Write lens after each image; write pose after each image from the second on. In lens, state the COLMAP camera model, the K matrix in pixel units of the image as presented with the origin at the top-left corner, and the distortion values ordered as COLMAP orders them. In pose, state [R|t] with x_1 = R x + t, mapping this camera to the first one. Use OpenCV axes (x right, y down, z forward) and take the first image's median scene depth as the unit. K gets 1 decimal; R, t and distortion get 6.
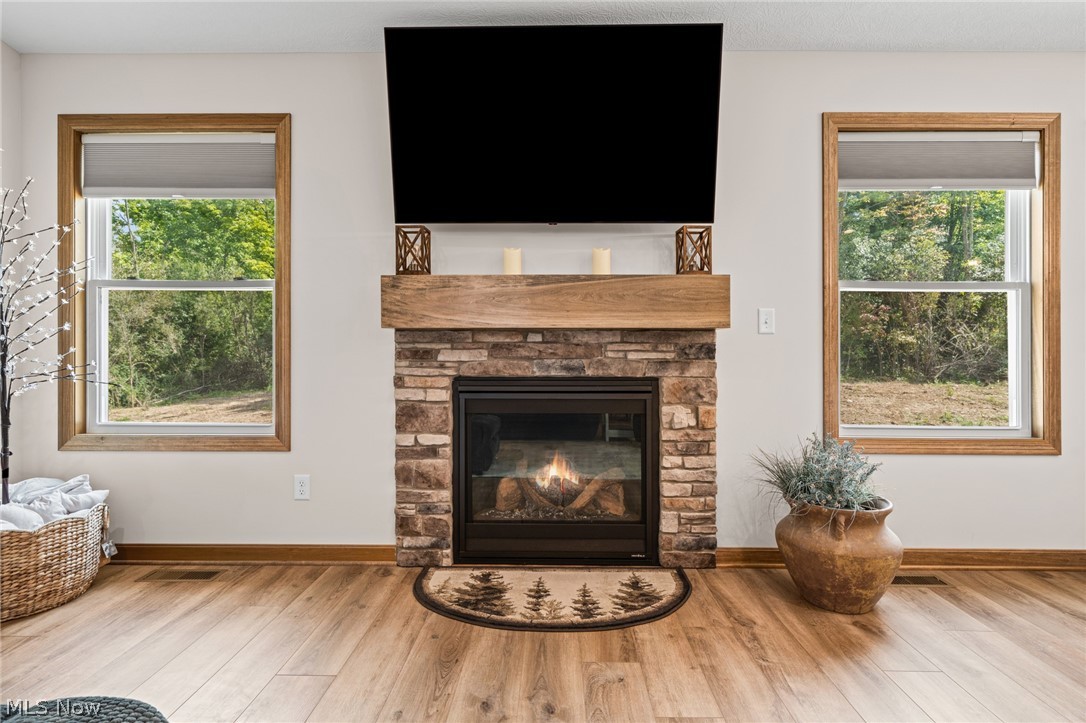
lens RADIAL K [[555.6, 0, 552.9], [0, 555.6, 352.6], [0, 0, 1]] dist [0.000786, 0.000189]
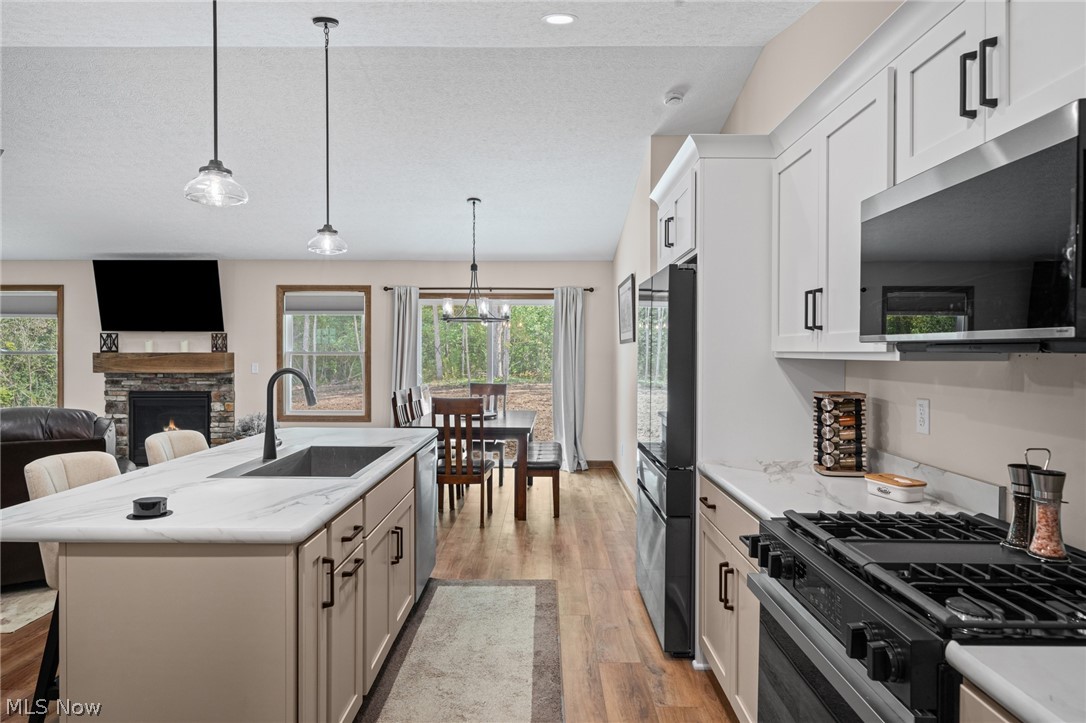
lens RADIAL K [[653.6, 0, 544.3], [0, 653.6, 354.7], [0, 0, 1]] dist [0.006788, -0.003958]
pose [[0.999999, -0.000783, 0.000854, 1.705962], [0.000776, 0.999968, 0.007998, -0.143836], [-0.000860, -0.007997, 0.999968, -1.966798]]
